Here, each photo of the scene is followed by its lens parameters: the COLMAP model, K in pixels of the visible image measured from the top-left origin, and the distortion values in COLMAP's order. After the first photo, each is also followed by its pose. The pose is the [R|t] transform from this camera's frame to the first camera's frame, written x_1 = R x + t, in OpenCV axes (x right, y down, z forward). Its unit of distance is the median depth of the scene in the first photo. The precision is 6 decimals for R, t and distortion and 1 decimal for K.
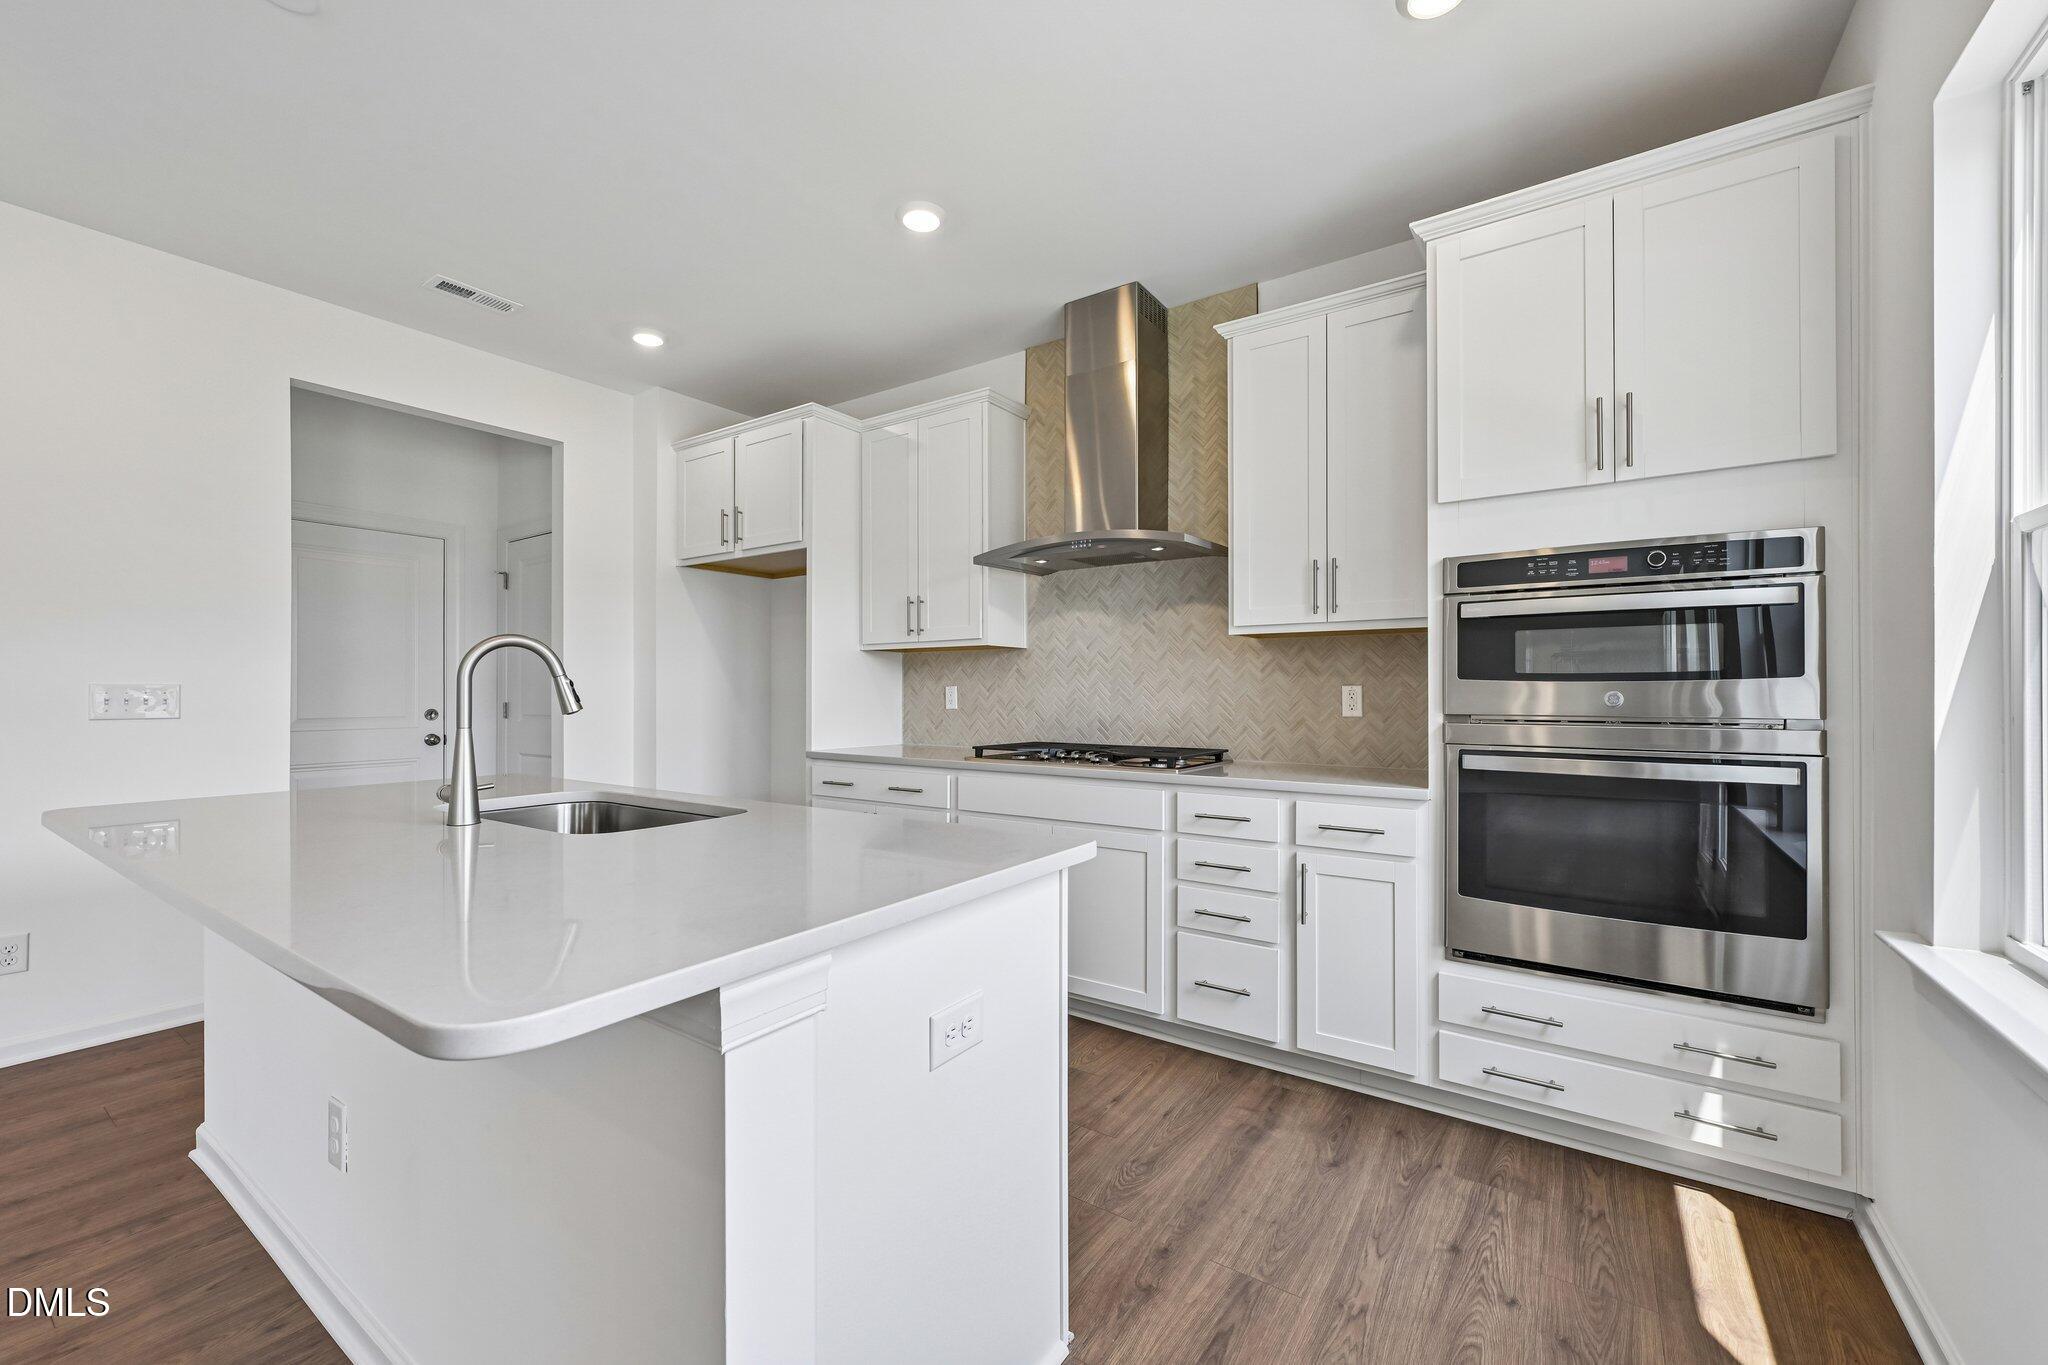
lens RADIAL K [[816.8, 0, 1013.8], [0, 816.8, 689.9], [0, 0, 1]] dist [0.008739, 0.000628]
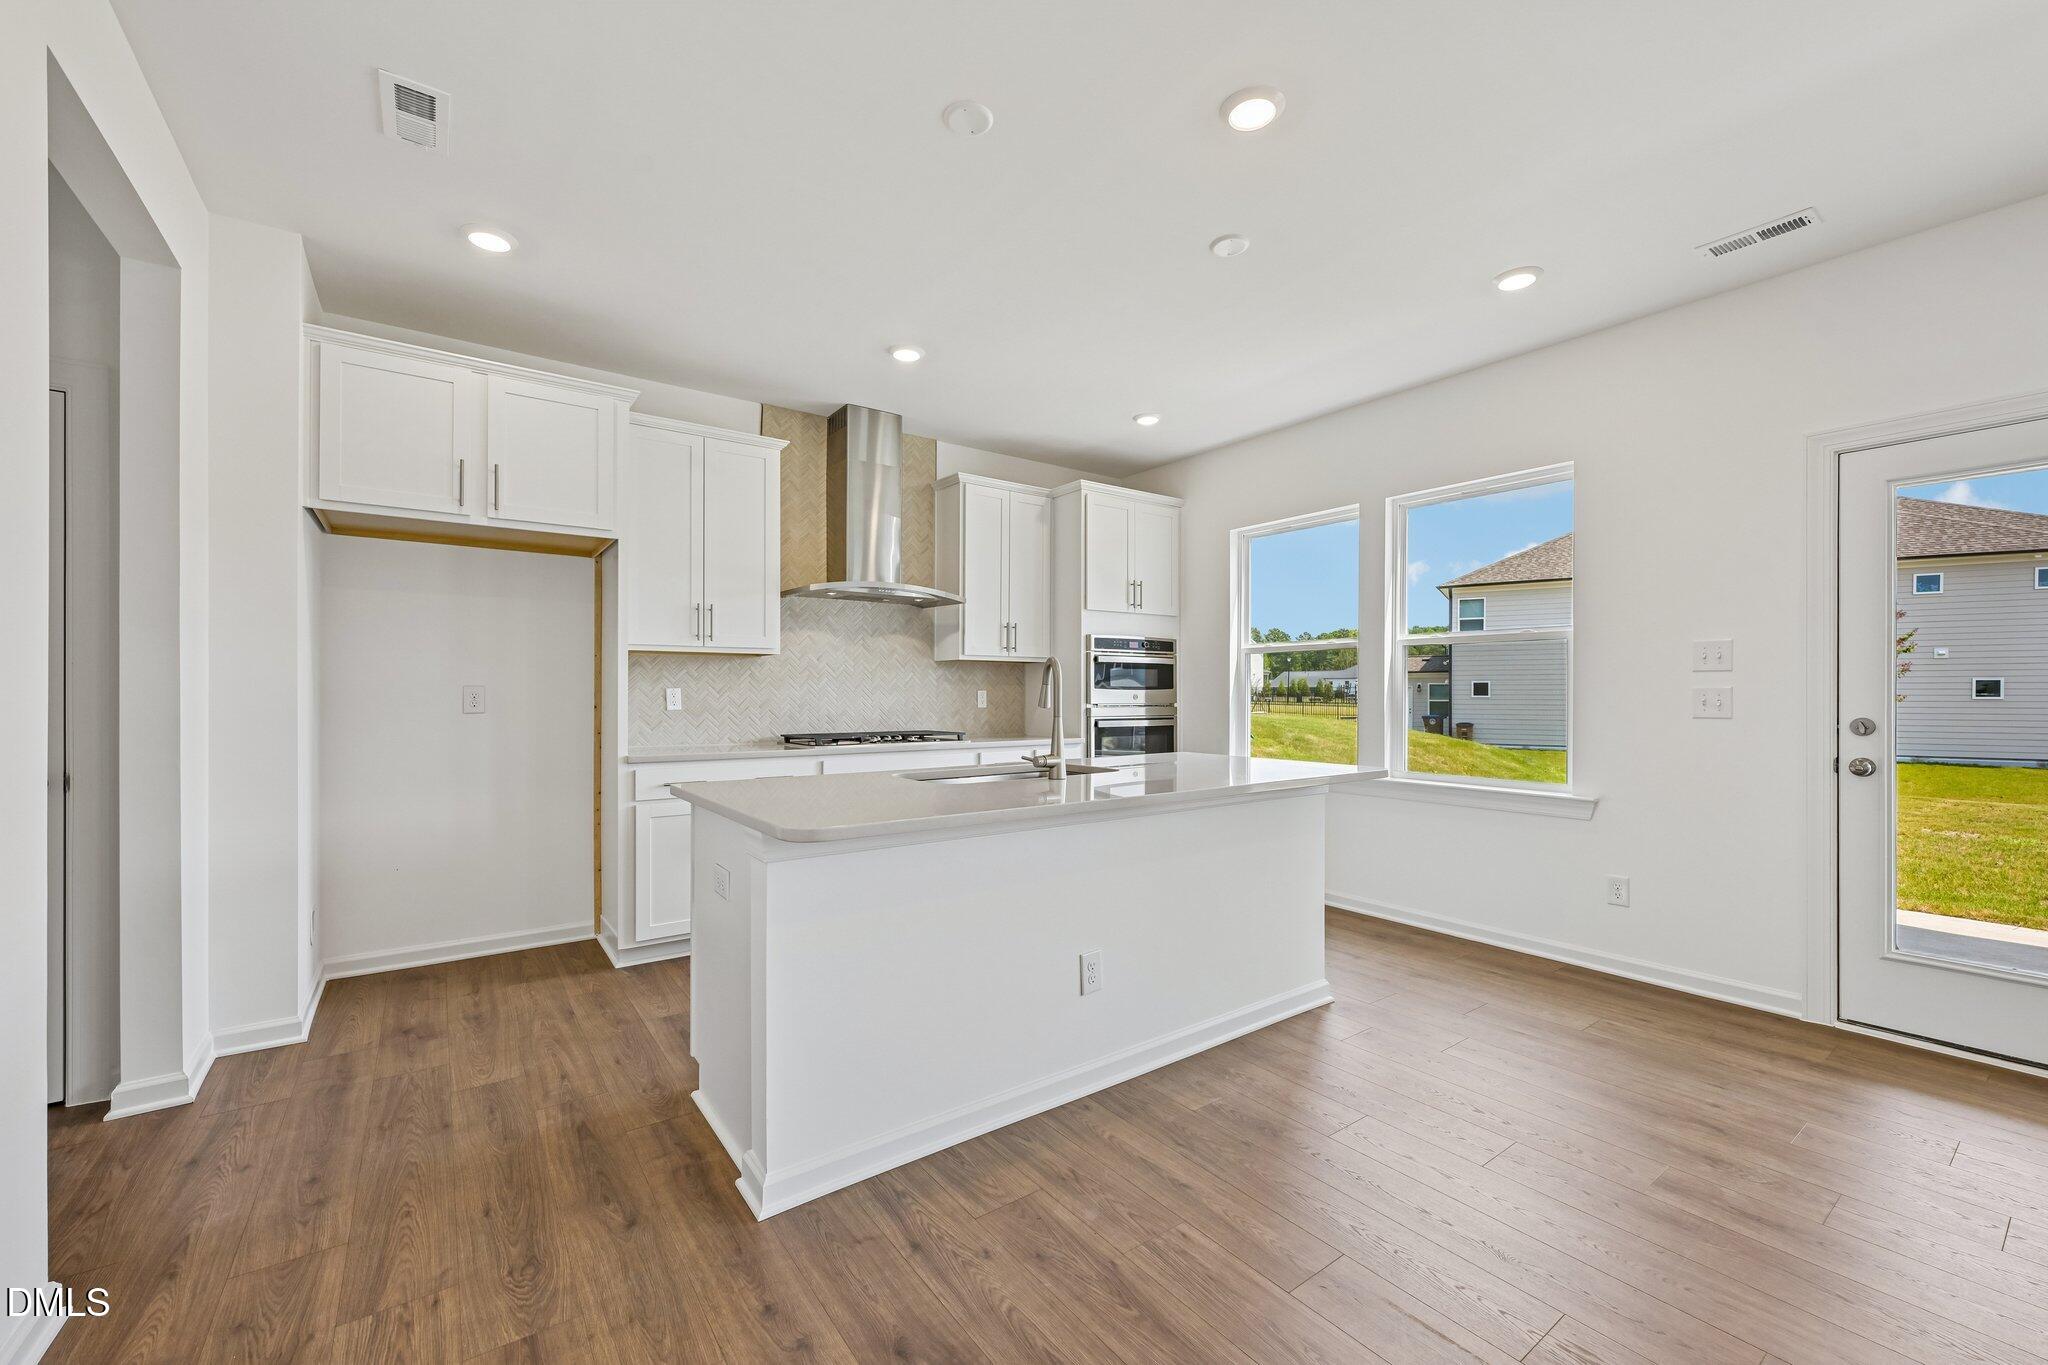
lens RADIAL K [[816.8, 0, 1031.4], [0, 816.8, 698.5], [0, 0, 1]] dist [0.008739, 0.000628]
pose [[0.321642, -0.007955, 0.946828, -1.481731], [-0.004806, 0.999938, 0.010033, -0.006721], [-0.946849, -0.007778, 0.321583, 0.380669]]
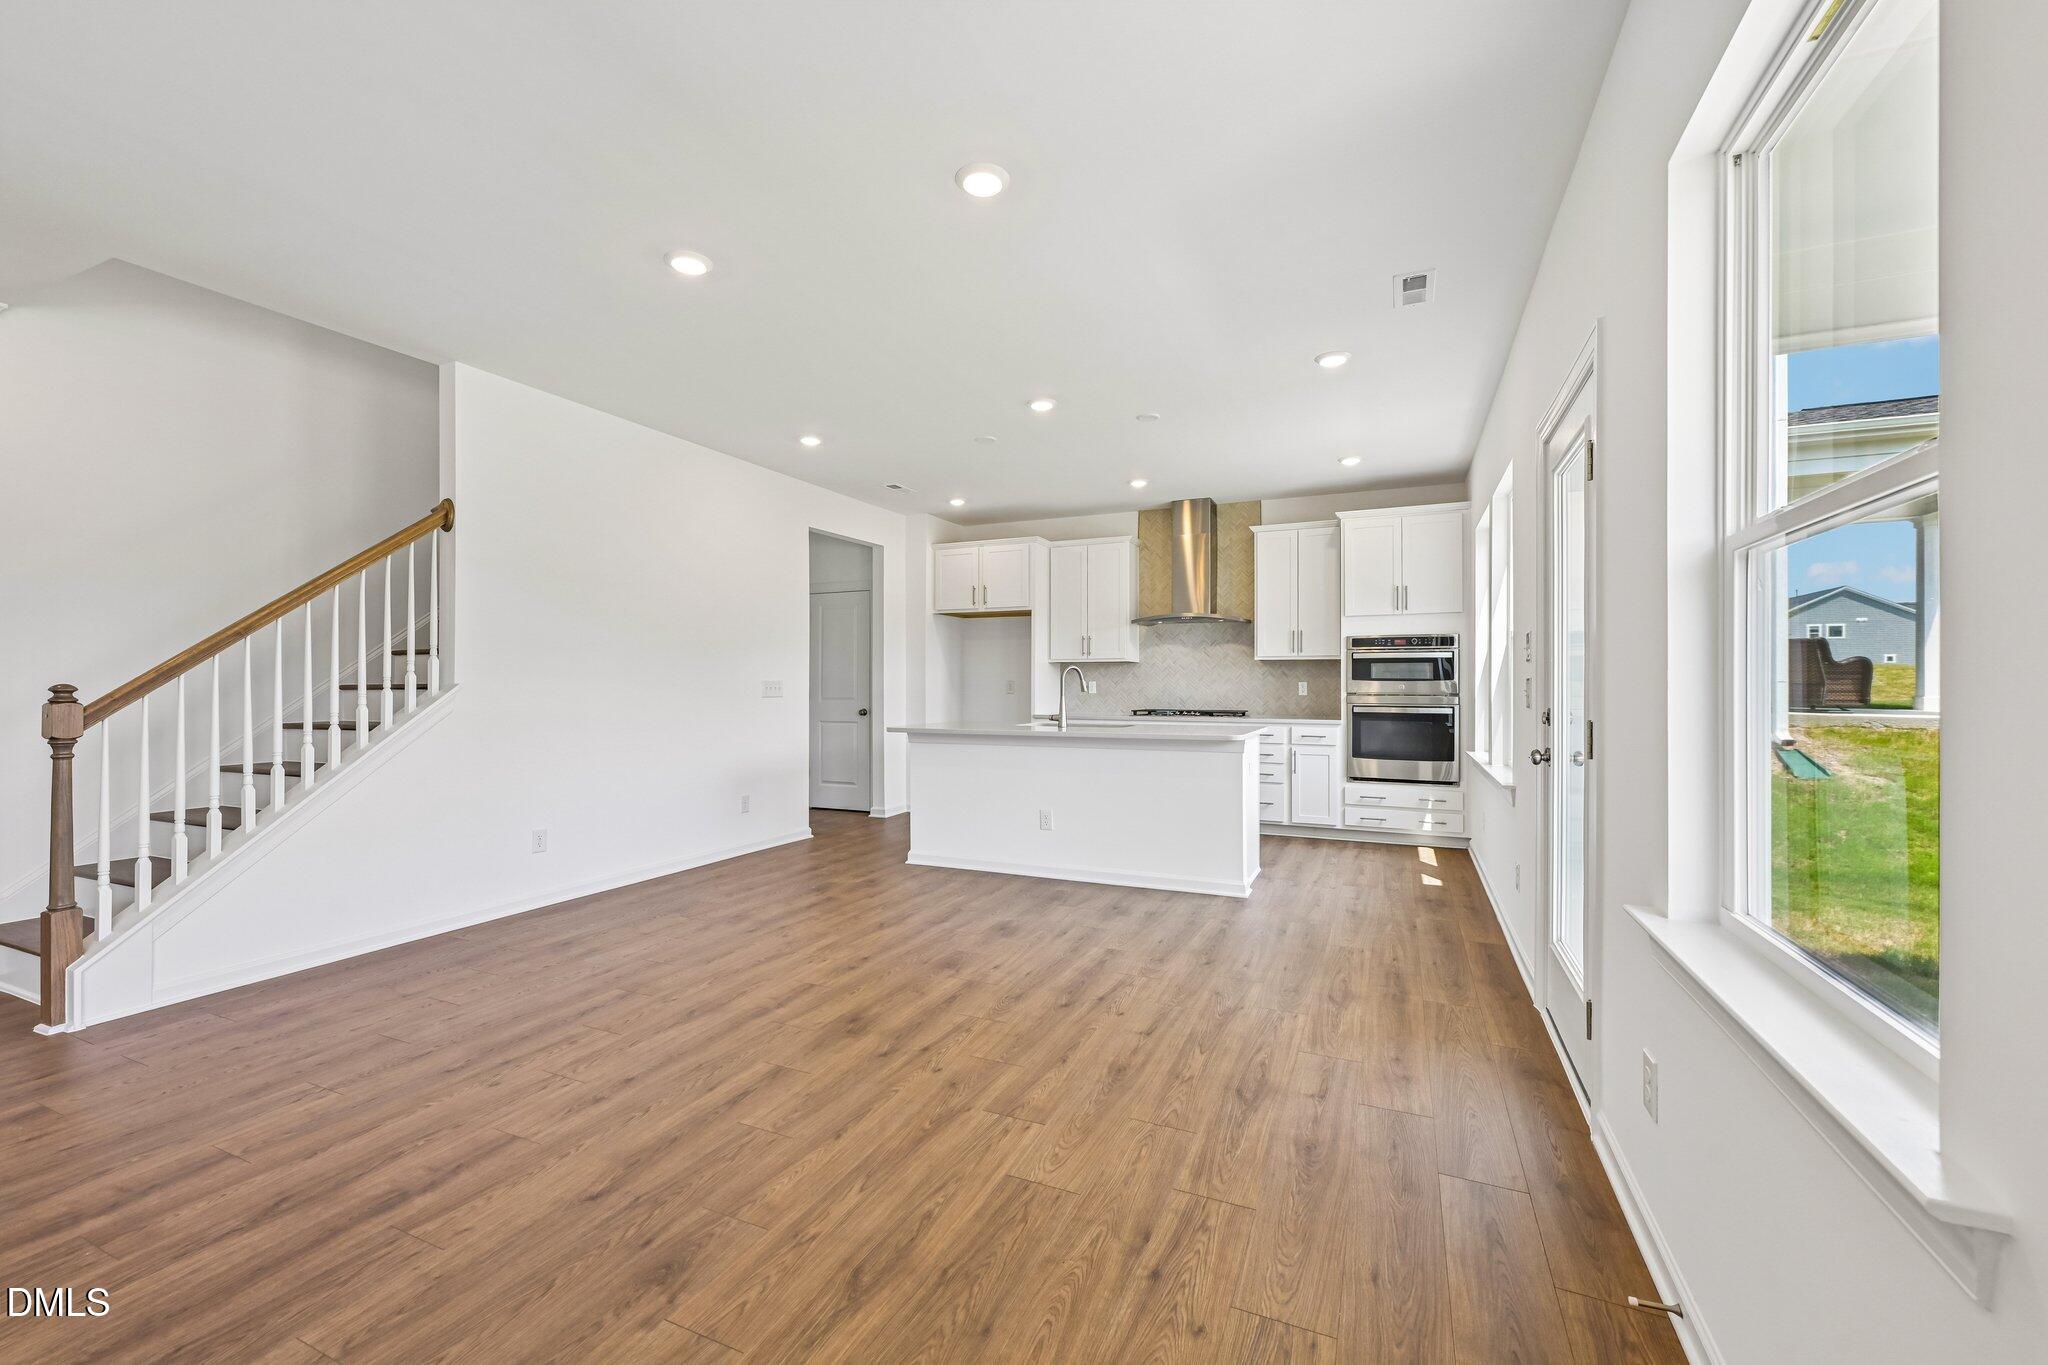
lens RADIAL K [[816.8, 0, 1019.6], [0, 816.8, 690.0], [0, 0, 1]] dist [0.008739, 0.000628]
pose [[0.983892, 0.000105, 0.178765, -0.941715], [-0.001543, 0.999968, 0.007908, 0.000414], [-0.178758, -0.008056, 0.983860, -1.353776]]
